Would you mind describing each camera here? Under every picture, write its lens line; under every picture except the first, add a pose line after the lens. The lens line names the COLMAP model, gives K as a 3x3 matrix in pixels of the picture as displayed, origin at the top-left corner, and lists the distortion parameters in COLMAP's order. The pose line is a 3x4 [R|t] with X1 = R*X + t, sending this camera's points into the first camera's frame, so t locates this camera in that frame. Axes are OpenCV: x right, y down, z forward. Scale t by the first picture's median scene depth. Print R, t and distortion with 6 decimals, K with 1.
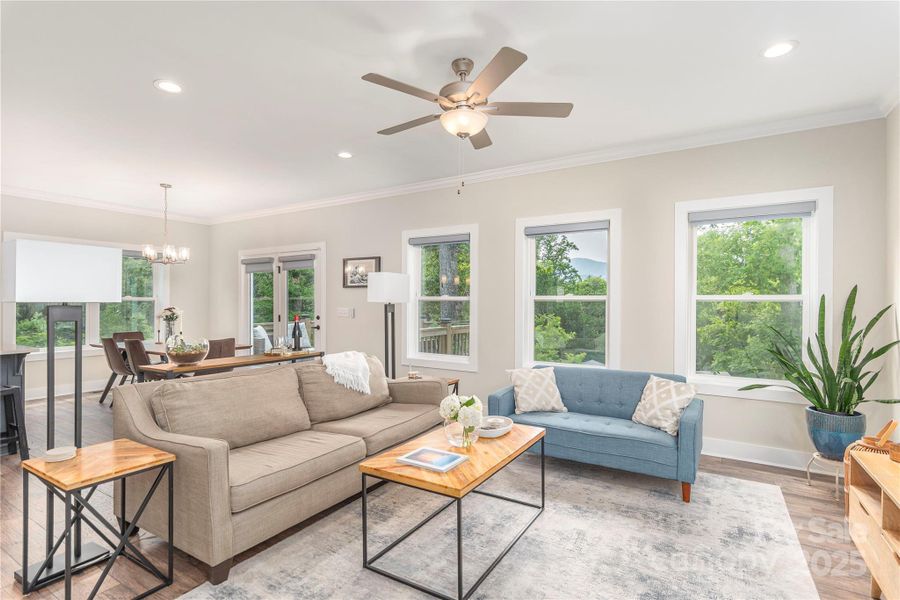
lens RADIAL K [[437.4, 0, 444.0], [0, 437.4, 308.1], [0, 0, 1]] dist [0.000783, 0.000061]
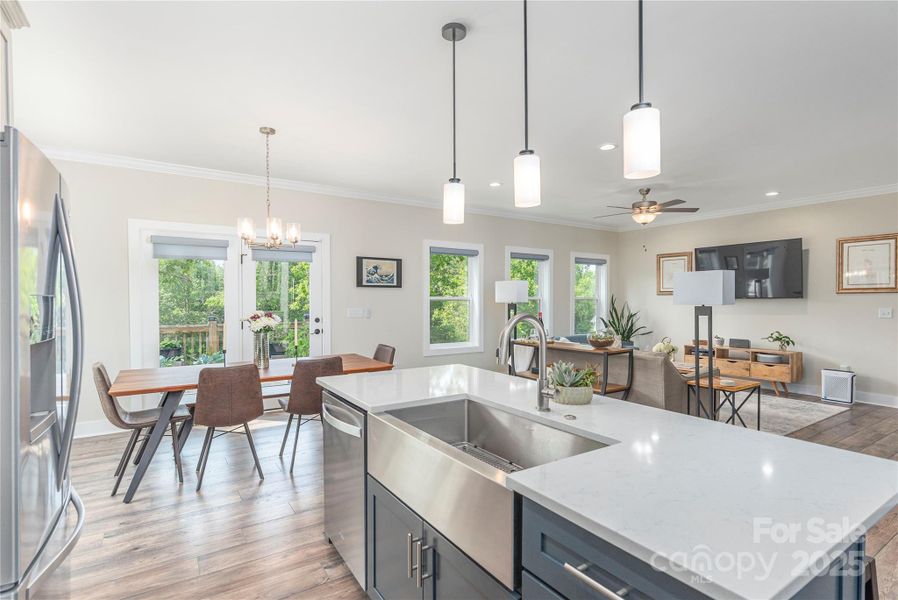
lens RADIAL K [[436.5, 0, 443.0], [0, 436.5, 308.0], [0, 0, 1]] dist [0.000783, 0.000061]
pose [[0.426410, -0.013463, 0.904430, -1.030873], [0.011910, 0.999886, 0.009269, -0.007066], [-0.904452, 0.006819, 0.426521, 0.434743]]
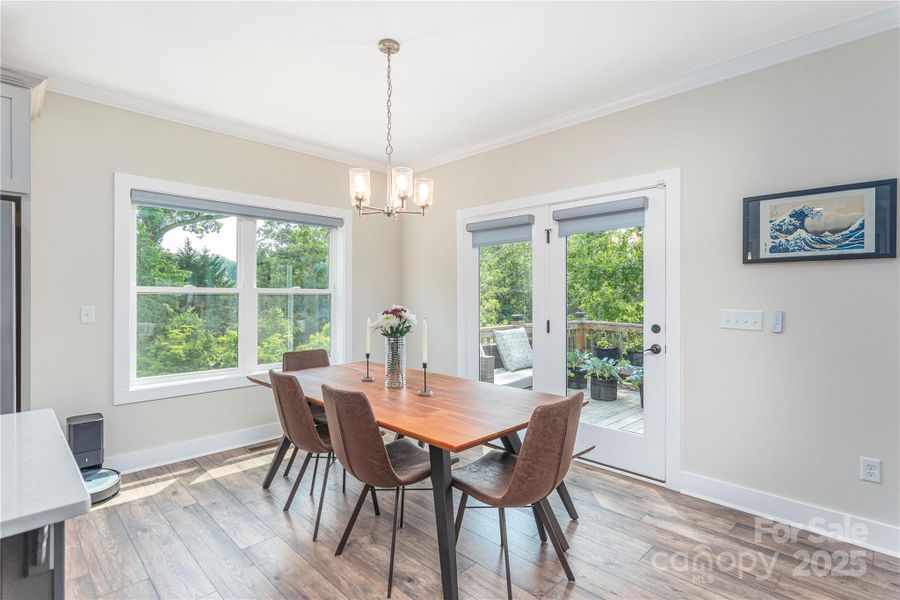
lens RADIAL K [[440.9, 0, 447.4], [0, 440.9, 296.7], [0, 0, 1]] dist [-0.001054, -0.000174]
pose [[0.973702, -0.000912, -0.227823, -0.429021], [-0.000819, 0.999971, -0.007505, -0.009637], [0.227823, 0.007495, 0.973674, 0.508153]]
